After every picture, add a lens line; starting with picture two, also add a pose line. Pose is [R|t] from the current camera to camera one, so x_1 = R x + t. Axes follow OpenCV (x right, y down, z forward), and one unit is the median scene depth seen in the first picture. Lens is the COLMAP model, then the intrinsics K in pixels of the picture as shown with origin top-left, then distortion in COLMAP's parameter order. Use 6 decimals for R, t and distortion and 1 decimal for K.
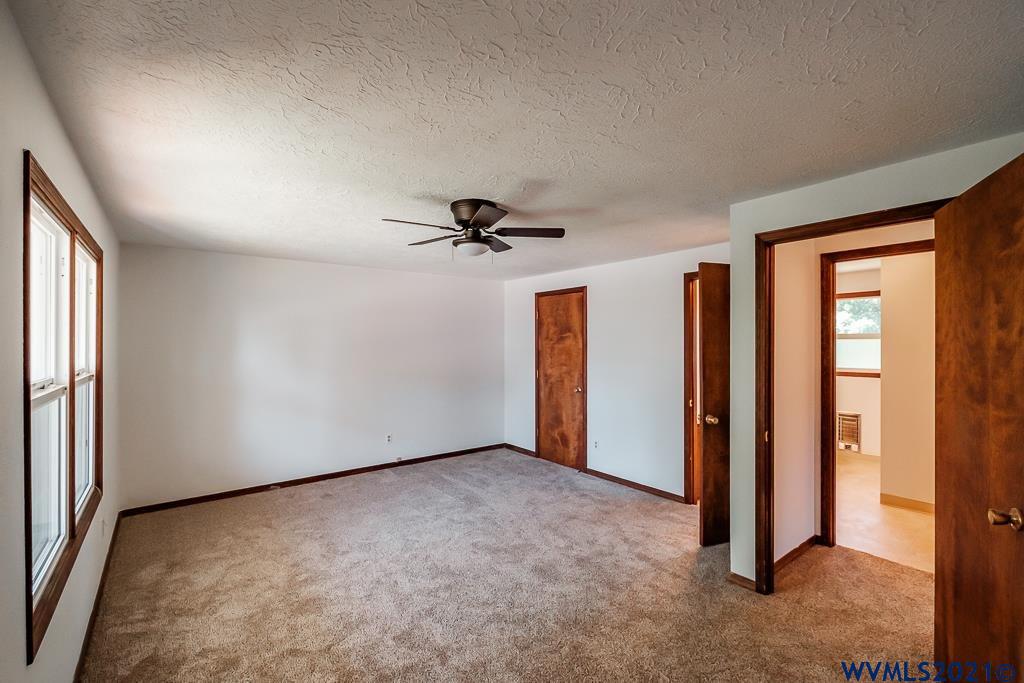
lens RADIAL K [[449.8, 0, 508.4], [0, 449.8, 339.9], [0, 0, 1]] dist [-0.002061, -0.000367]
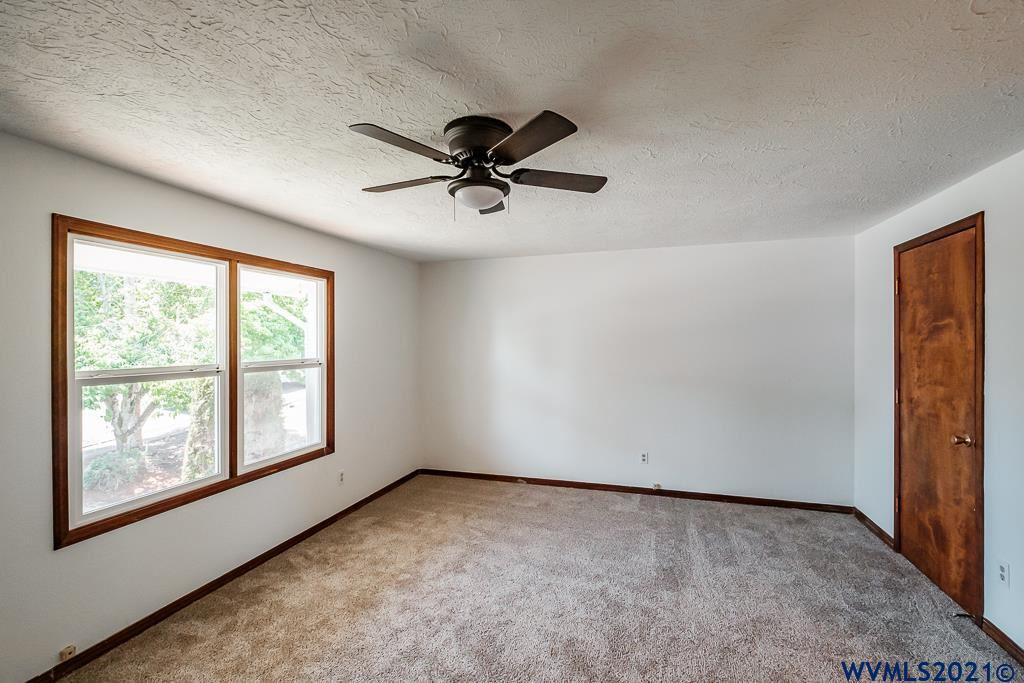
lens RADIAL K [[449.8, 0, 513.3], [0, 449.8, 341.4], [0, 0, 1]] dist [-0.002061, -0.000367]
pose [[0.577729, 0.001849, -0.816226, 0.264935], [0.003383, 0.999983, 0.004660, 0.006171], [0.816221, -0.005453, 0.577713, 0.352434]]
